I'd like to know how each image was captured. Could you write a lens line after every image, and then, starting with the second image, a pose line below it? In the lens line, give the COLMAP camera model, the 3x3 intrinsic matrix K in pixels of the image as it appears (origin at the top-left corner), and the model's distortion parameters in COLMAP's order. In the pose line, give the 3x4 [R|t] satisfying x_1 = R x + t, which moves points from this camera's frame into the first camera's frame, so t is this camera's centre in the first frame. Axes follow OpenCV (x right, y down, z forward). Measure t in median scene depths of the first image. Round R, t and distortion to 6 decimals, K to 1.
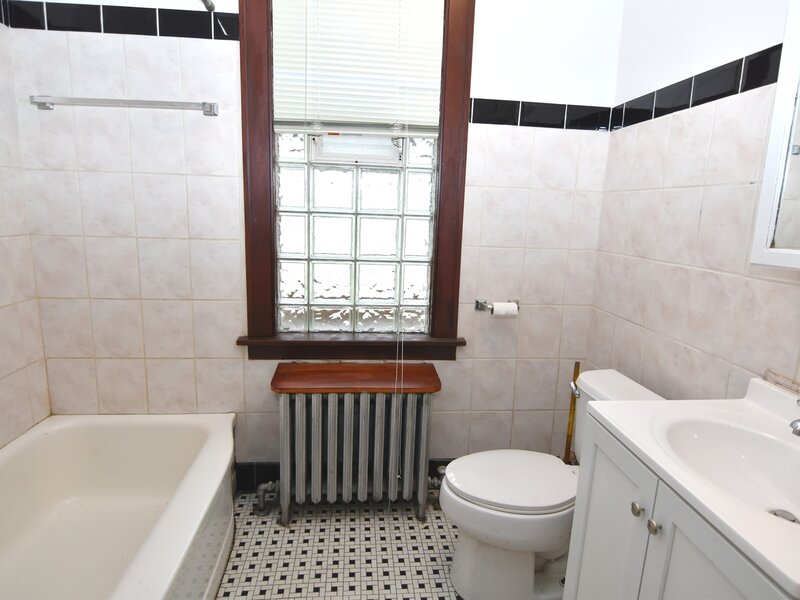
lens RADIAL K [[472.2, 0, 400.0], [0, 472.2, 300.0], [0, 0, 1]] dist [0.002124, -0.016516]
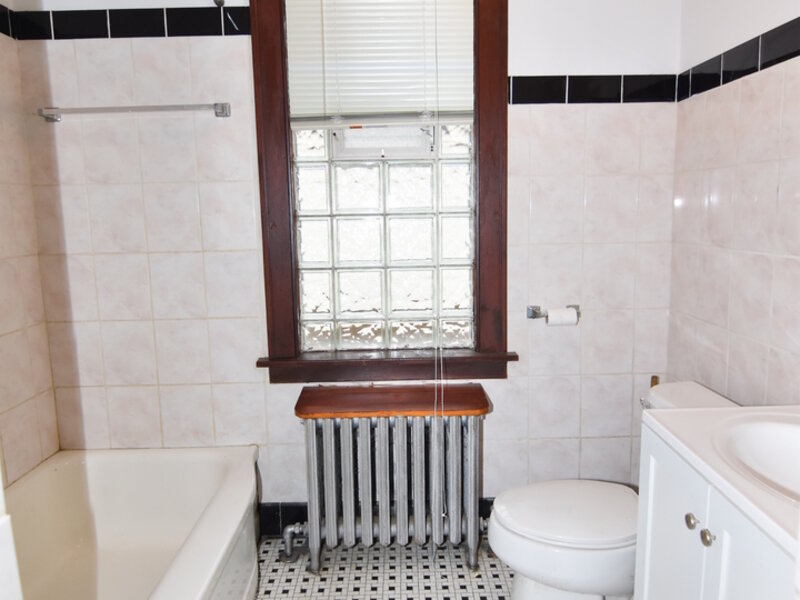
lens RADIAL K [[597.8, 0, 398.7], [0, 597.8, 294.2], [0, 0, 1]] dist [-0.000230, -0.003963]
pose [[0.994427, -0.040697, -0.097255, 0.037021], [0.035924, 0.998086, -0.050332, 0.024169], [0.099118, 0.046558, 0.993986, -0.103002]]
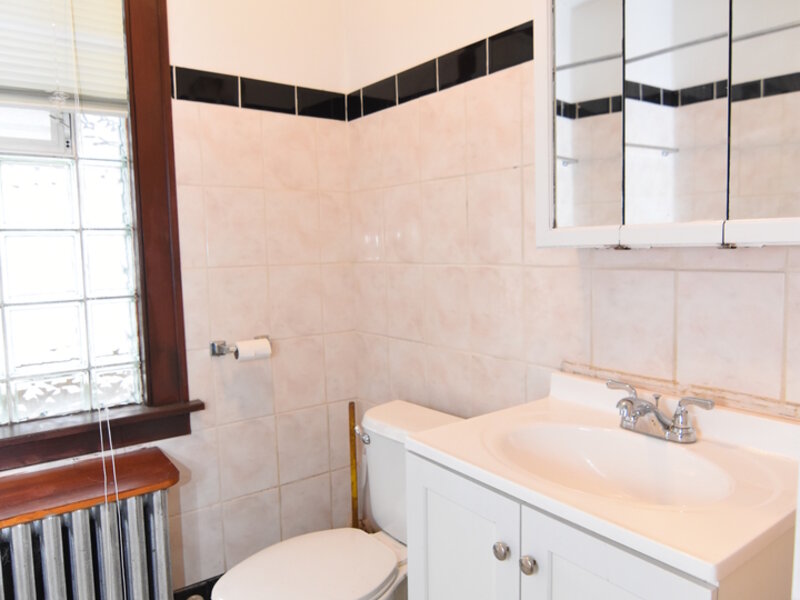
lens RADIAL K [[597.8, 0, 398.7], [0, 597.8, 294.2], [0, 0, 1]] dist [-0.000230, -0.003963]
pose [[0.850785, -0.095437, 0.516775, -0.058759], [0.147510, 0.987206, -0.060535, 0.025373], [-0.504386, 0.127732, 0.853979, 0.081936]]
